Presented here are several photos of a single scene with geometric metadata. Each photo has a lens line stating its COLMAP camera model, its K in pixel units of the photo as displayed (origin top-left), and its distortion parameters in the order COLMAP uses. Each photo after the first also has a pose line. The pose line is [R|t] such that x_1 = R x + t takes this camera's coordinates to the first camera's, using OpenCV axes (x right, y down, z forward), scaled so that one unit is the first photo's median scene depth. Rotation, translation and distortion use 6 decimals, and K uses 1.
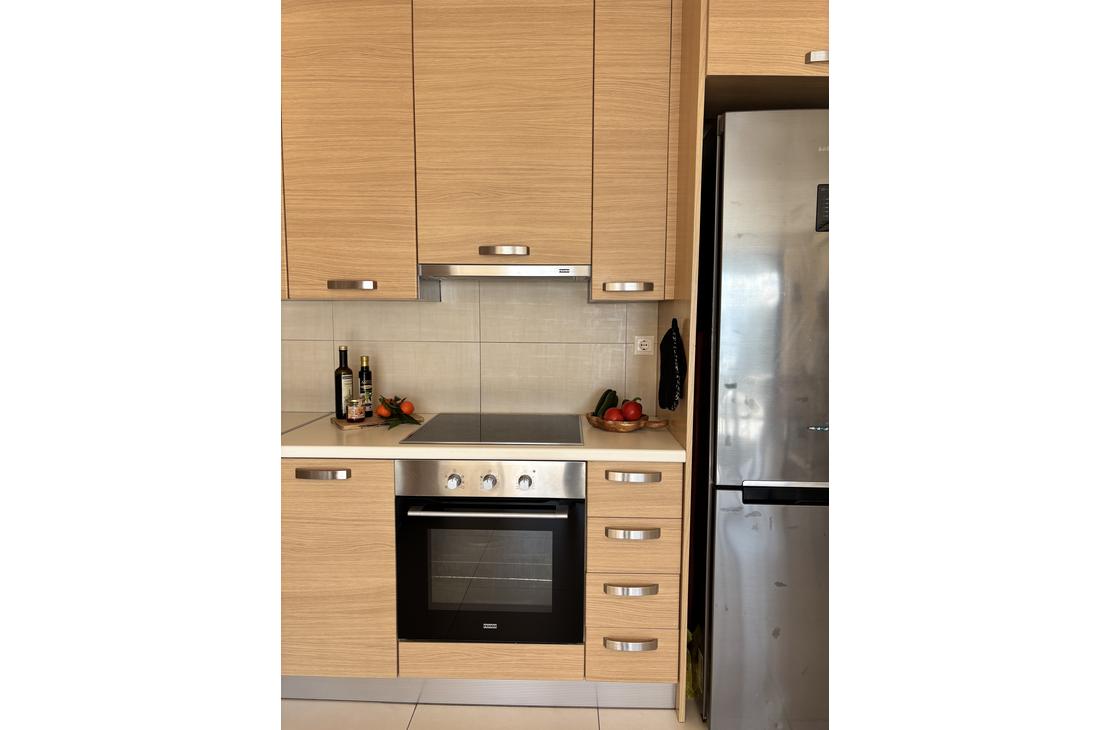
lens RADIAL K [[551.5, 0, 557.4], [0, 551.5, 366.8], [0, 0, 1]] dist [0.018821, -0.004744]
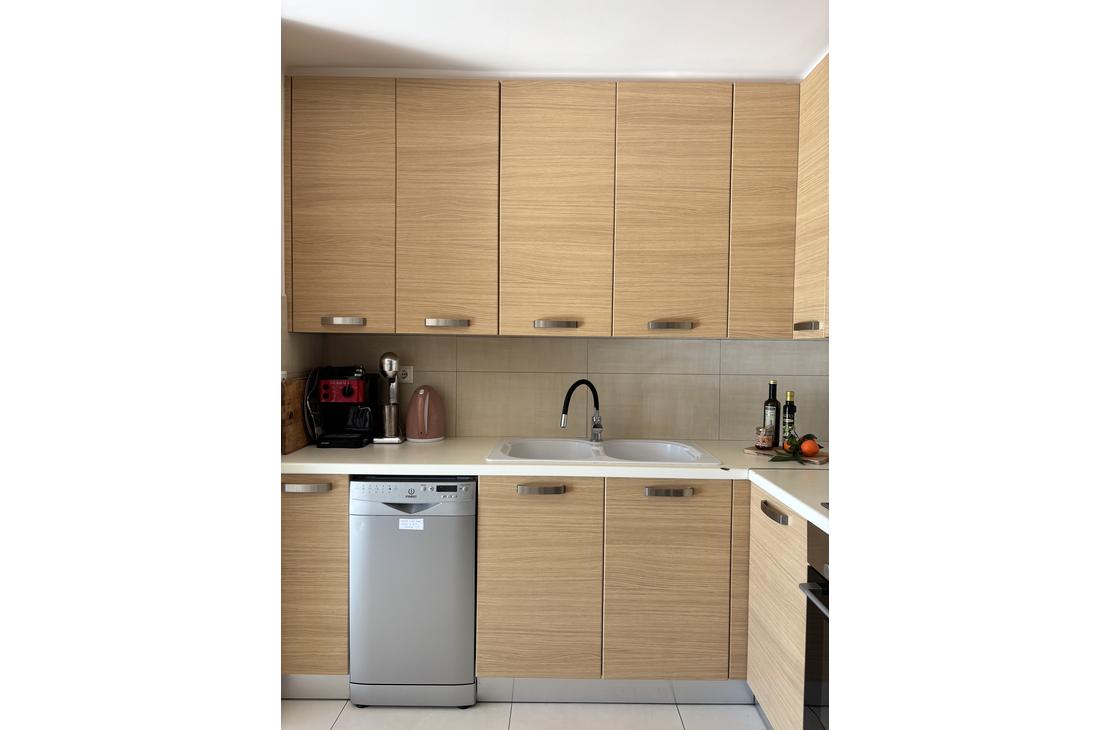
lens RADIAL K [[551.5, 0, 556.4], [0, 551.5, 363.9], [0, 0, 1]] dist [0.018821, -0.004744]
pose [[0.019046, 0.026180, -0.999476, 0.588844], [-0.109355, 0.993714, 0.023945, -0.040576], [0.993820, 0.108842, 0.021790, 0.446573]]
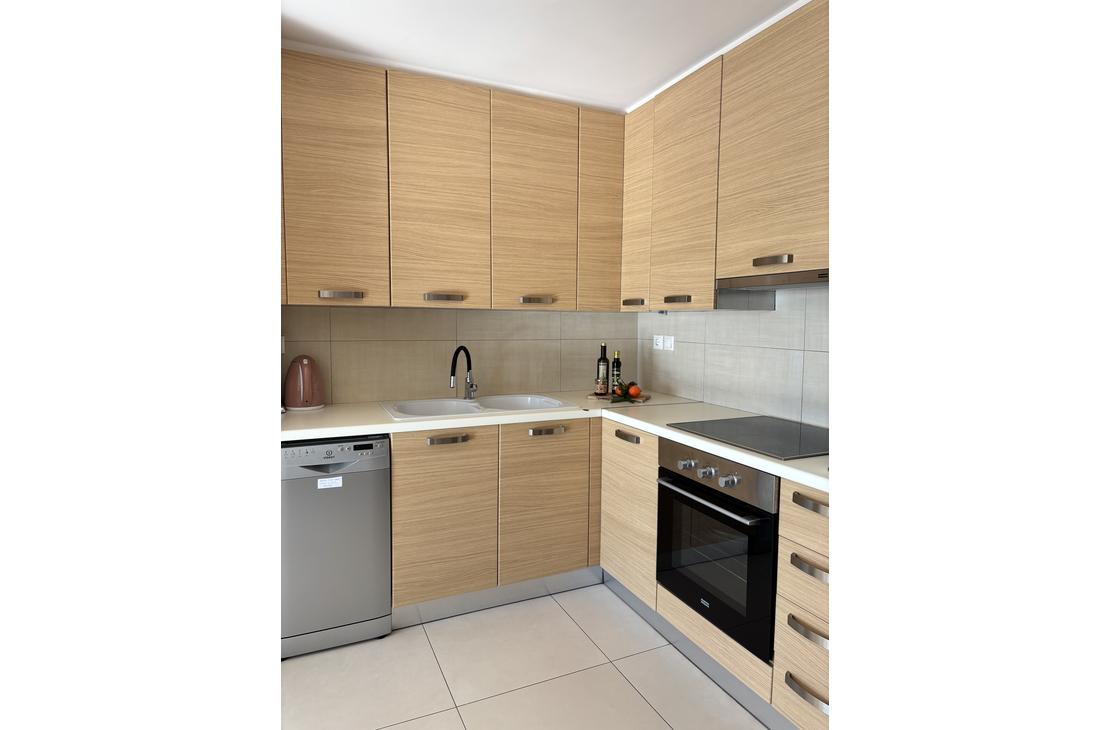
lens RADIAL K [[551.5, 0, 551.0], [0, 551.5, 362.1], [0, 0, 1]] dist [0.018821, -0.004744]
pose [[0.440281, 0.069648, -0.895155, 0.699481], [-0.095217, 0.994987, 0.030584, -0.015438], [0.892797, 0.071768, 0.444705, 0.197624]]
